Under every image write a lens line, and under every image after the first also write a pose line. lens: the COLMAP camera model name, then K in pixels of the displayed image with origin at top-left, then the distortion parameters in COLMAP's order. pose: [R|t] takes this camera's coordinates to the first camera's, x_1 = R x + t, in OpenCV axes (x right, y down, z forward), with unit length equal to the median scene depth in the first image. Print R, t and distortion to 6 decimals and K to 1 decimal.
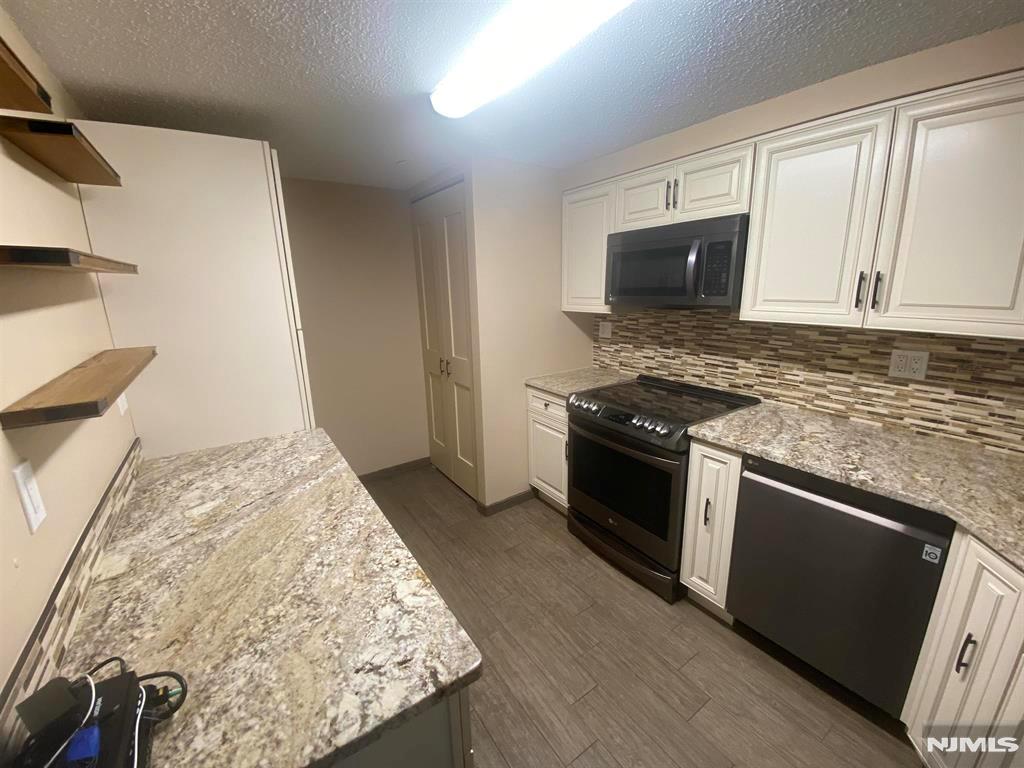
lens RADIAL K [[415.8, 0, 515.5], [0, 415.8, 383.3], [0, 0, 1]] dist [-0.000100, -0.011201]
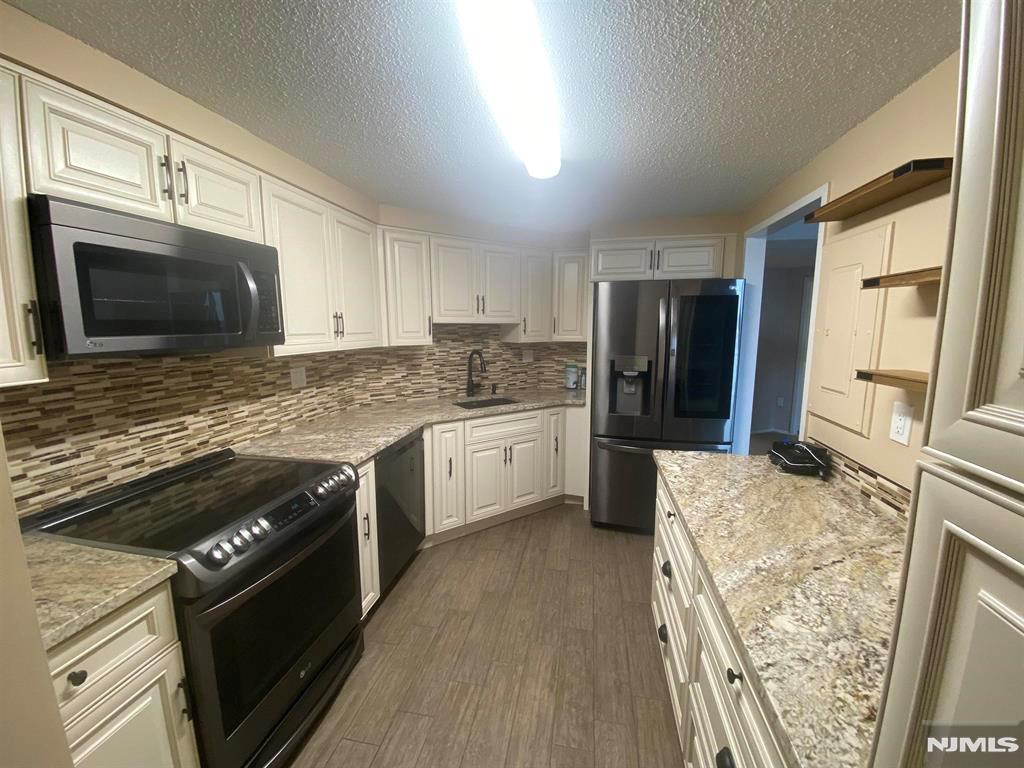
lens RADIAL K [[415.8, 0, 510.6], [0, 415.8, 378.0], [0, 0, 1]] dist [-0.000100, -0.011201]
pose [[-0.699932, -0.066304, 0.711126, -0.517976], [0.185448, 0.944659, 0.270607, -0.266822], [-0.689714, 0.321283, -0.648901, 1.281075]]
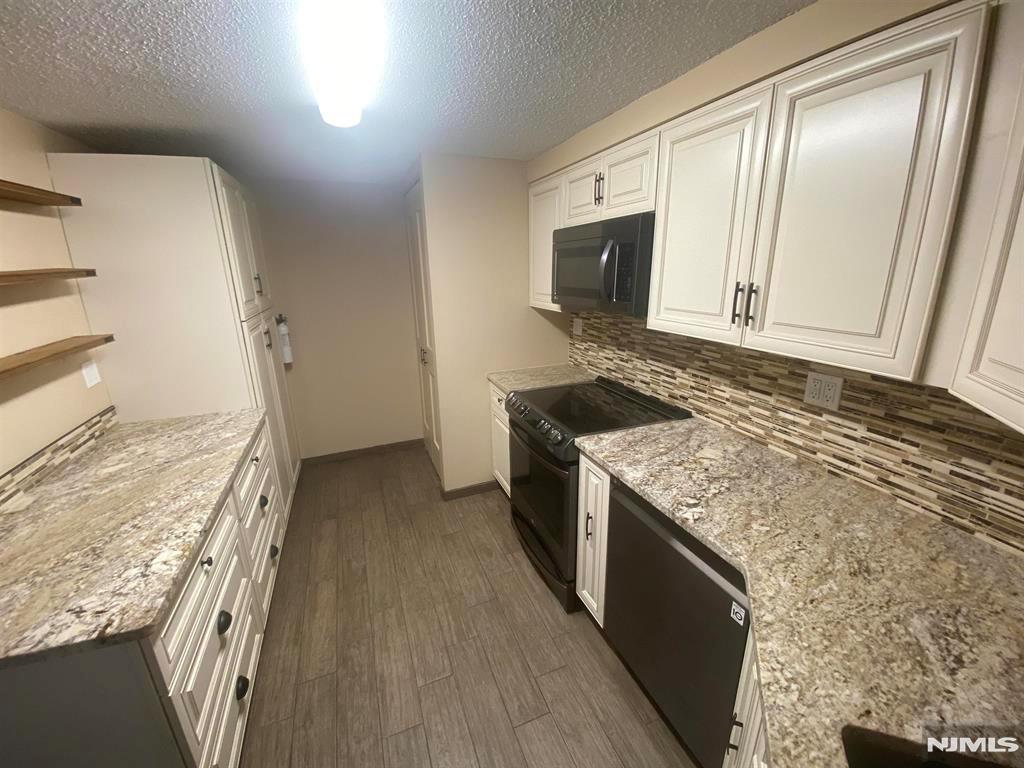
lens RADIAL K [[415.8, 0, 515.4], [0, 415.8, 382.9], [0, 0, 1]] dist [-0.000100, -0.011201]
pose [[0.975772, 0.067020, -0.208273, 0.462440], [-0.057977, 0.997103, 0.049232, -0.060399], [0.210969, -0.035965, 0.976831, 0.033625]]
